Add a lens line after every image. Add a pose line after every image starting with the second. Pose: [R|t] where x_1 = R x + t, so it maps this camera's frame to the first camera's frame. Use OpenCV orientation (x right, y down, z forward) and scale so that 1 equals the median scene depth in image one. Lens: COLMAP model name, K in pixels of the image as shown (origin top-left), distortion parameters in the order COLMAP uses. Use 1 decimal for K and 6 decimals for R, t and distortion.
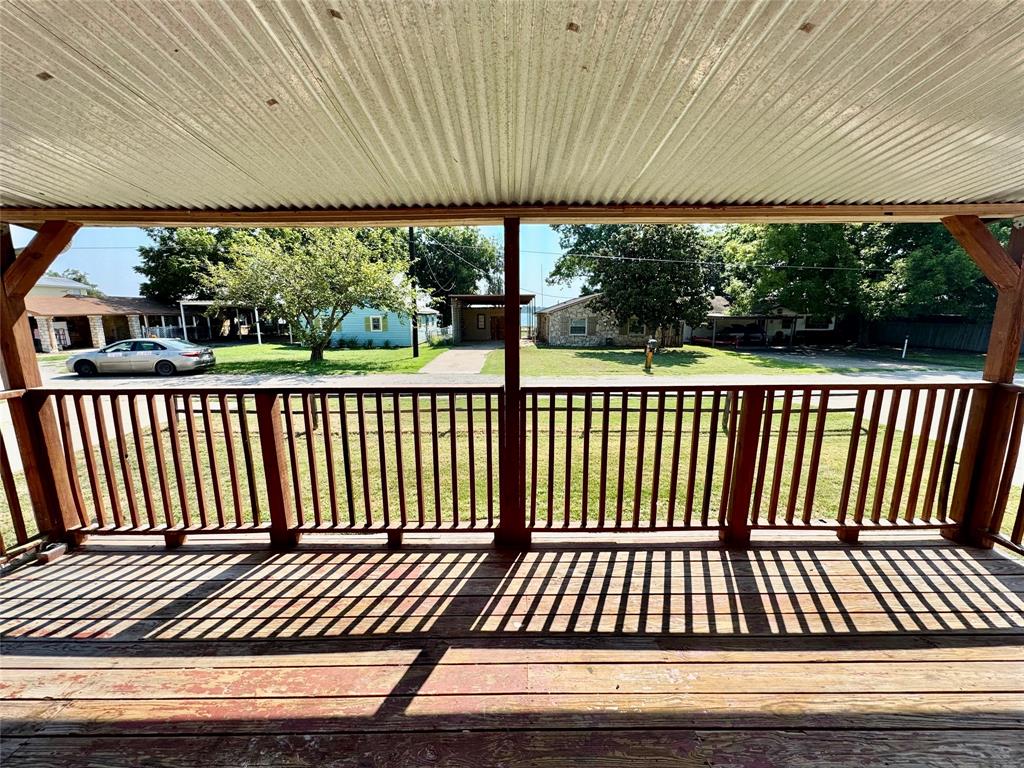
lens RADIAL K [[402.3, 0, 512.6], [0, 402.3, 398.6], [0, 0, 1]] dist [-0.002403, 0.000030]
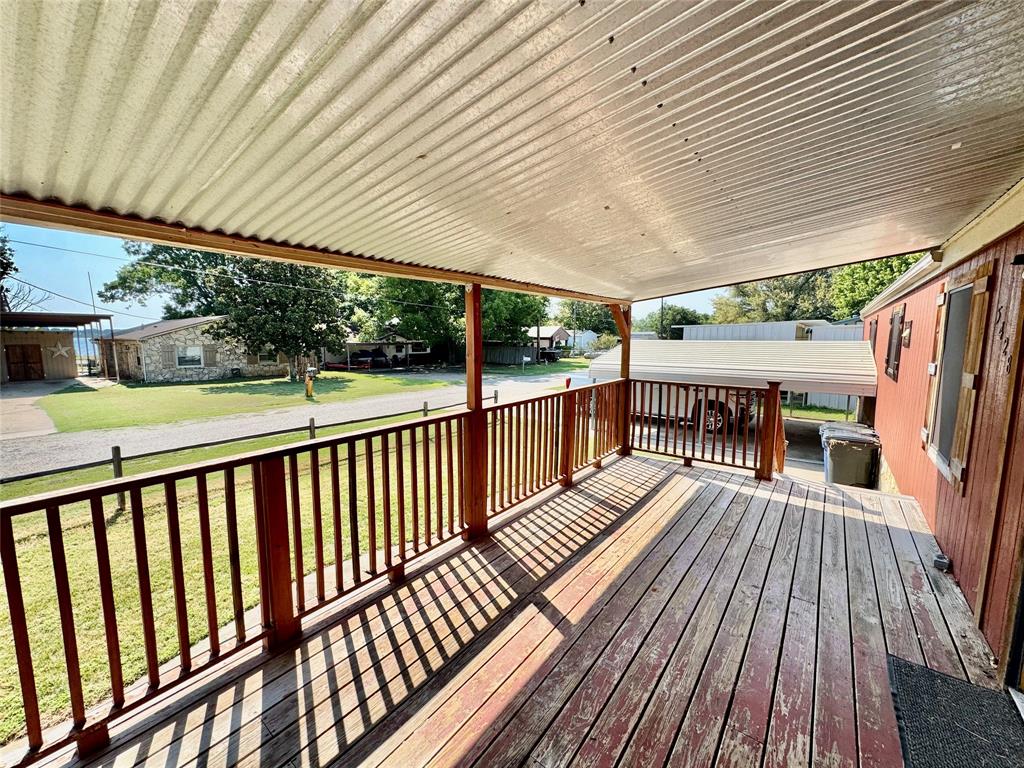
lens RADIAL K [[408.5, 0, 511.5], [0, 408.5, 384.6], [0, 0, 1]] dist [-0.003070, 0.000231]
pose [[0.616907, -0.085345, 0.782395, -0.114306], [0.160129, 0.986921, -0.018605, -0.007780], [-0.770574, 0.136762, 0.622505, 0.008581]]
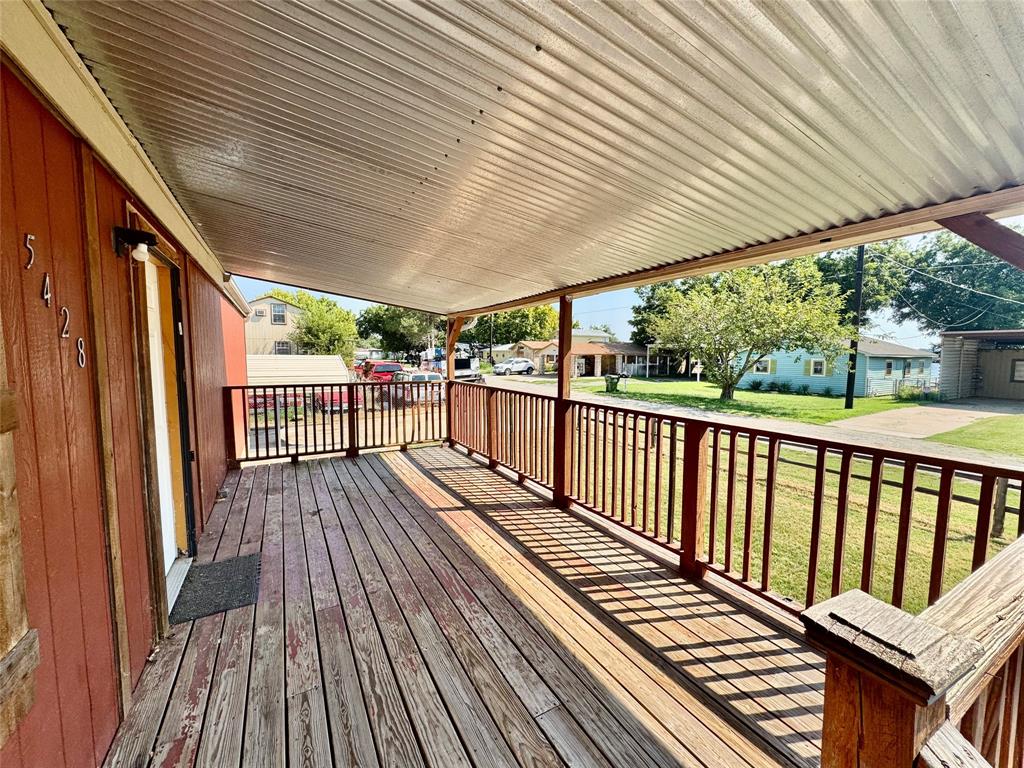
lens RADIAL K [[408.5, 0, 511.5], [0, 408.5, 384.6], [0, 0, 1]] dist [-0.003070, 0.000231]
pose [[0.490060, 0.072856, -0.868639, 0.154959], [-0.190359, 0.981394, -0.025081, -0.000309], [0.850649, 0.177645, 0.494811, 0.001823]]
